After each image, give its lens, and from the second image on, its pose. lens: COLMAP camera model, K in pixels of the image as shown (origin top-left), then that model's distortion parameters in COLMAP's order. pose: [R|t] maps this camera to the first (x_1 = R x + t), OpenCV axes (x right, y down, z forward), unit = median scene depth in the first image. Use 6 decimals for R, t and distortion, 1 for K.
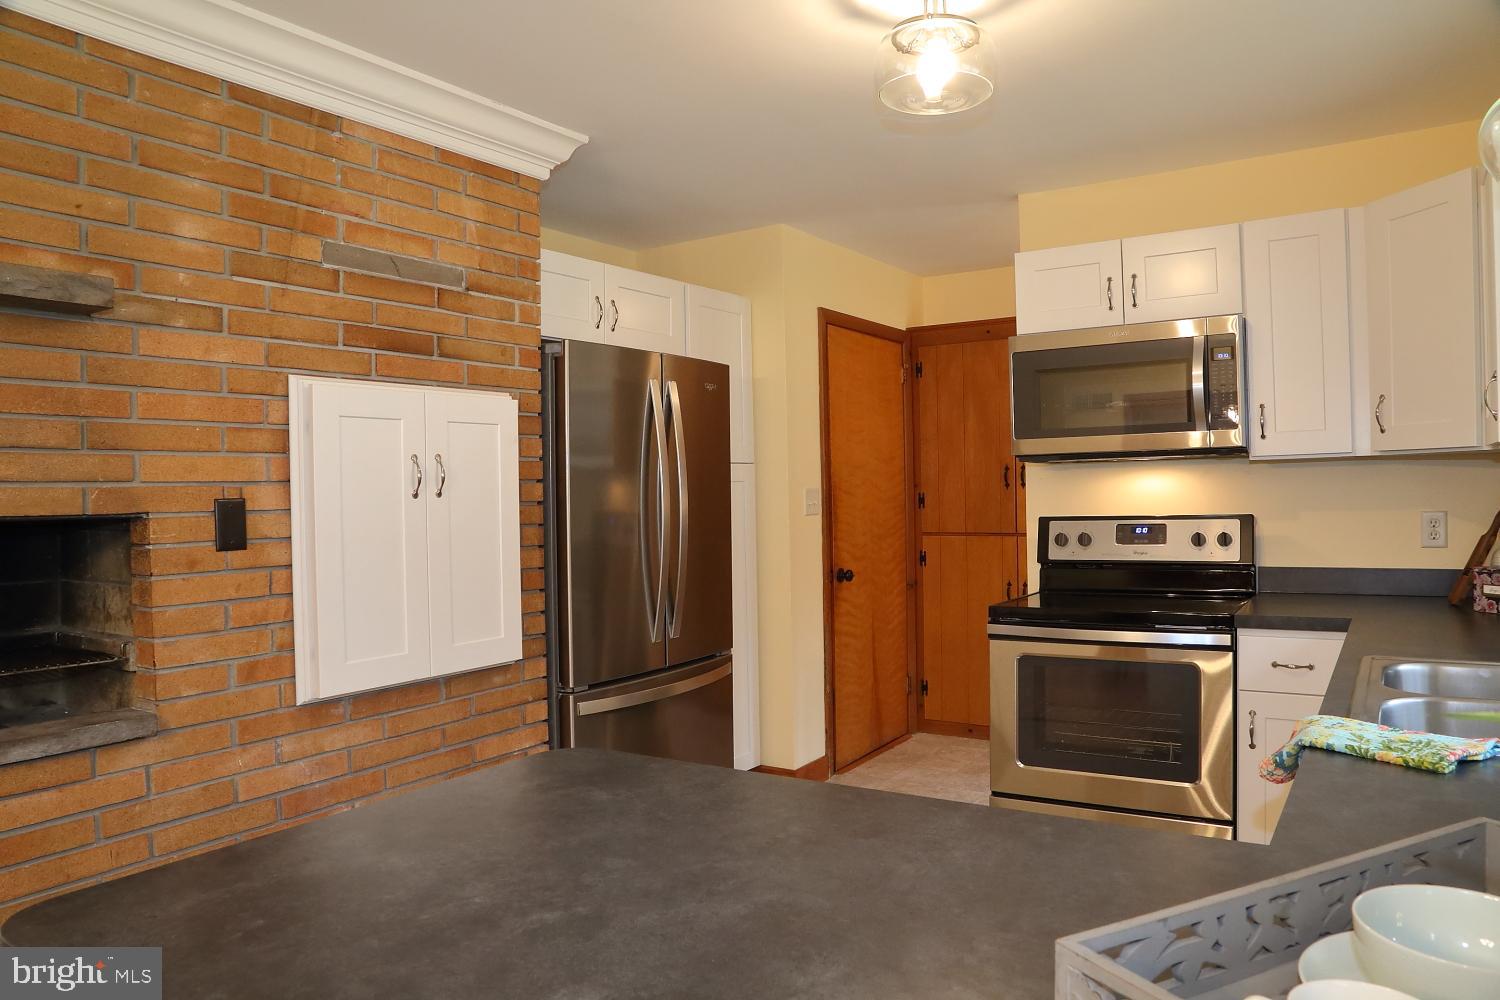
lens RADIAL K [[1030.4, 0, 767.0], [0, 1030.4, 497.9], [0, 0, 1]] dist [-0.125199, 0.080794]
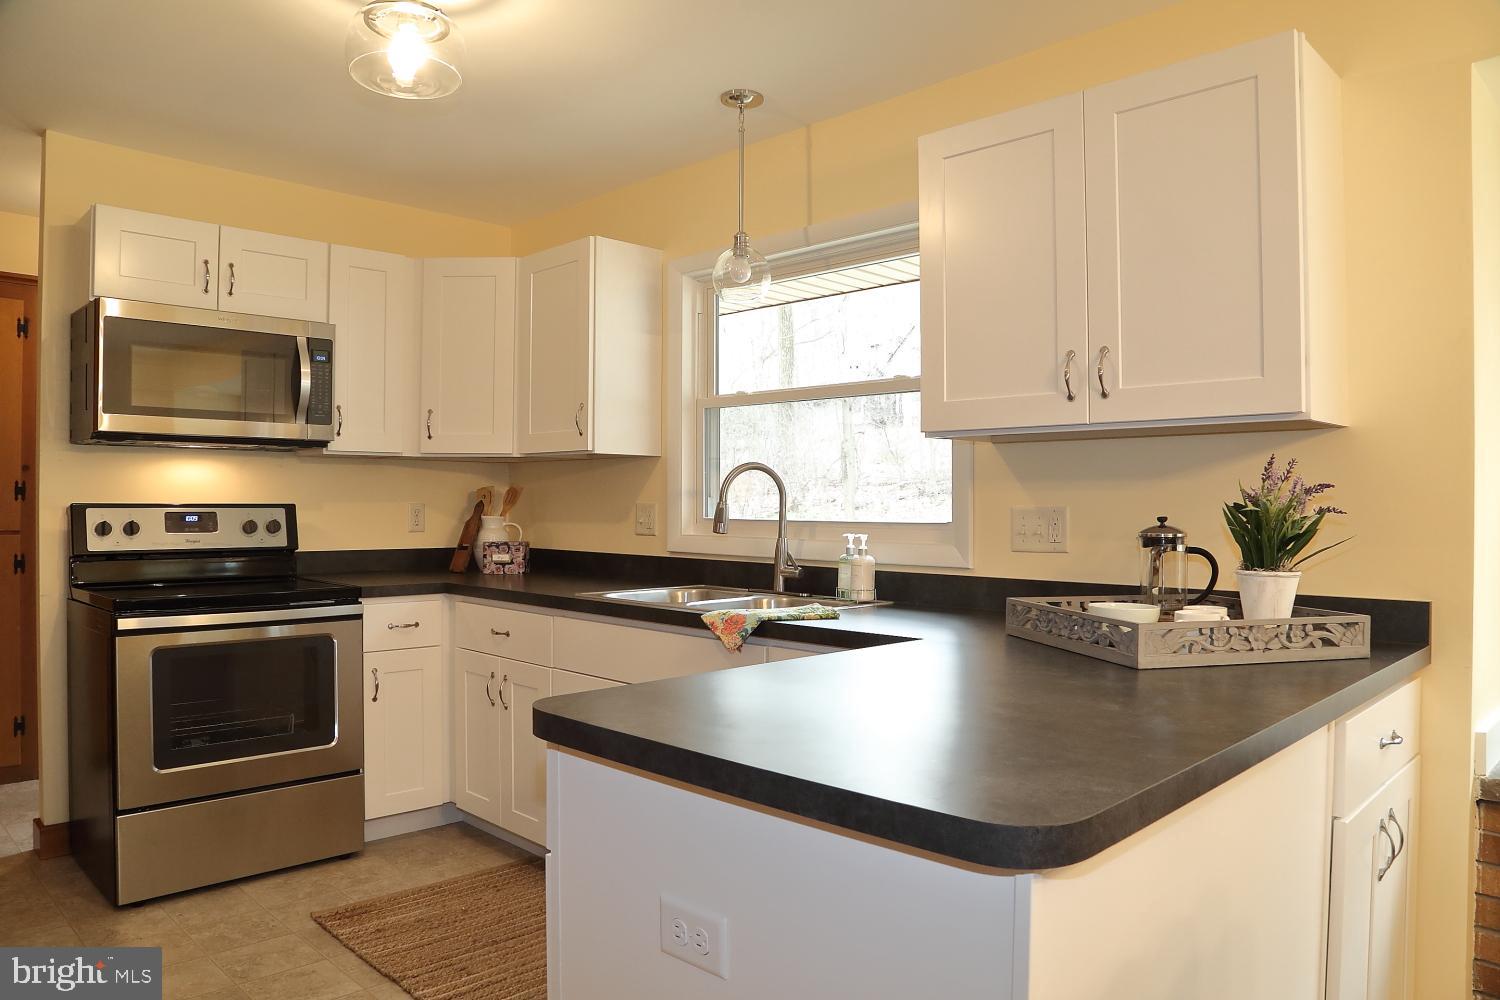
lens RADIAL K [[1027.5, 0, 750.0], [0, 1027.5, 500.0], [0, 0, 1]] dist [-0.111363, 0.049805]
pose [[0.224541, 0.028290, 0.974054, -0.479323], [-0.003500, 0.999595, -0.028224, 0.041686], [-0.974458, 0.002928, 0.224549, 0.266323]]
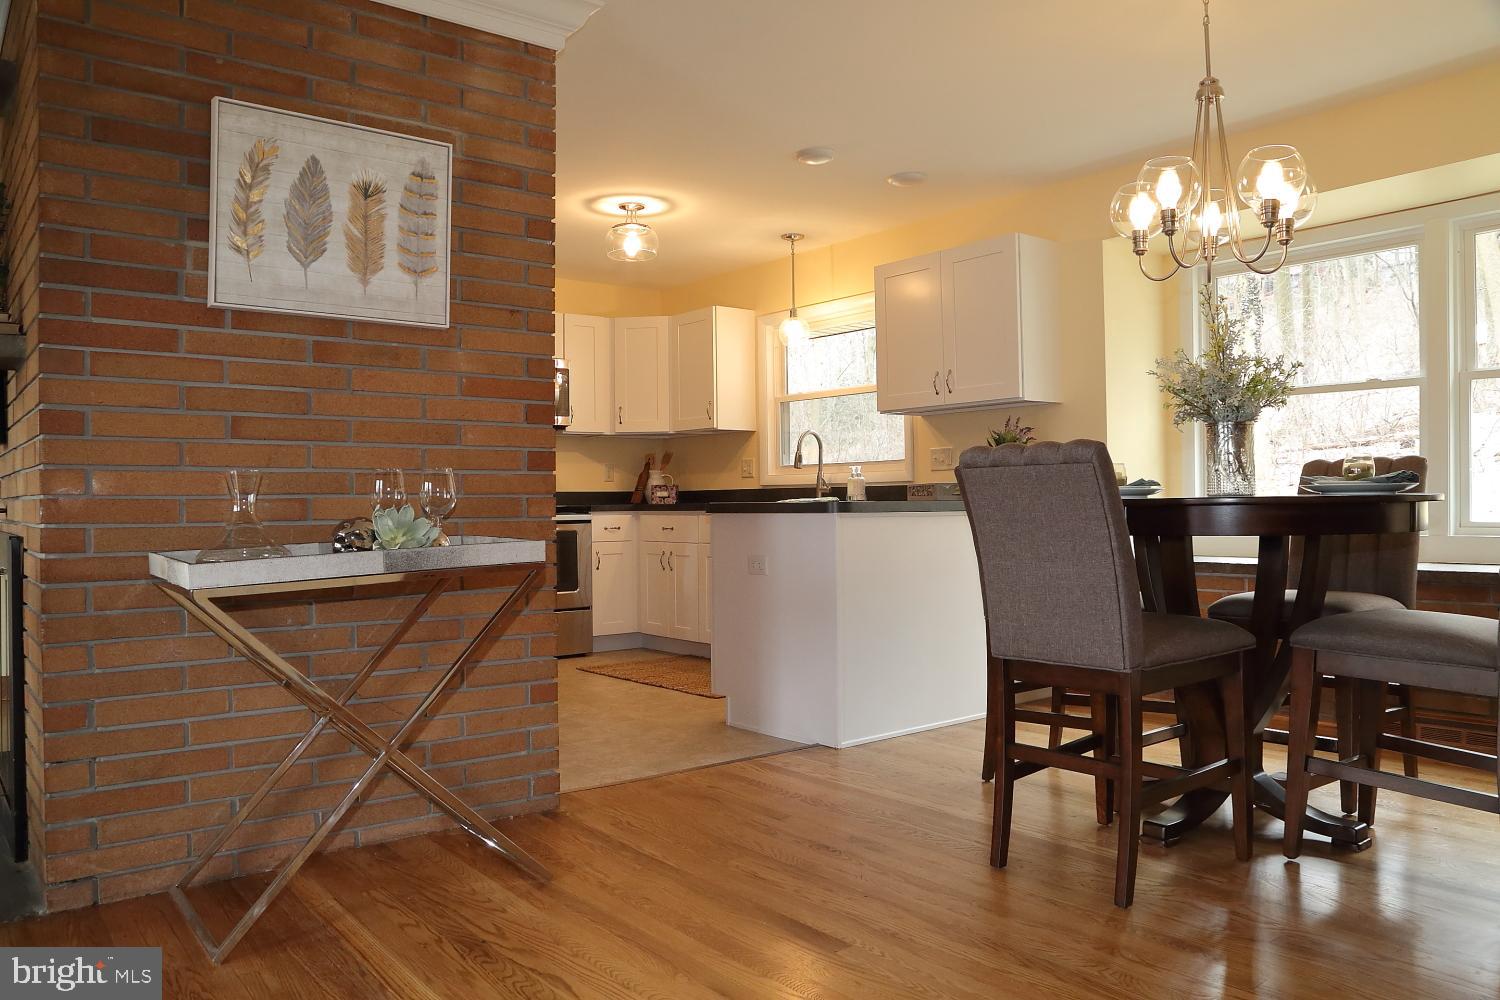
lens RADIAL K [[1076.6, 0, 762.1], [0, 1076.6, 505.7], [0, 0, 1]] dist [-0.085253, 0.036195]
pose [[0.318515, 0.016785, 0.947769, -1.301808], [0.010597, 0.999718, -0.021266, 0.143843], [-0.947859, 0.016817, 0.318247, -0.033213]]
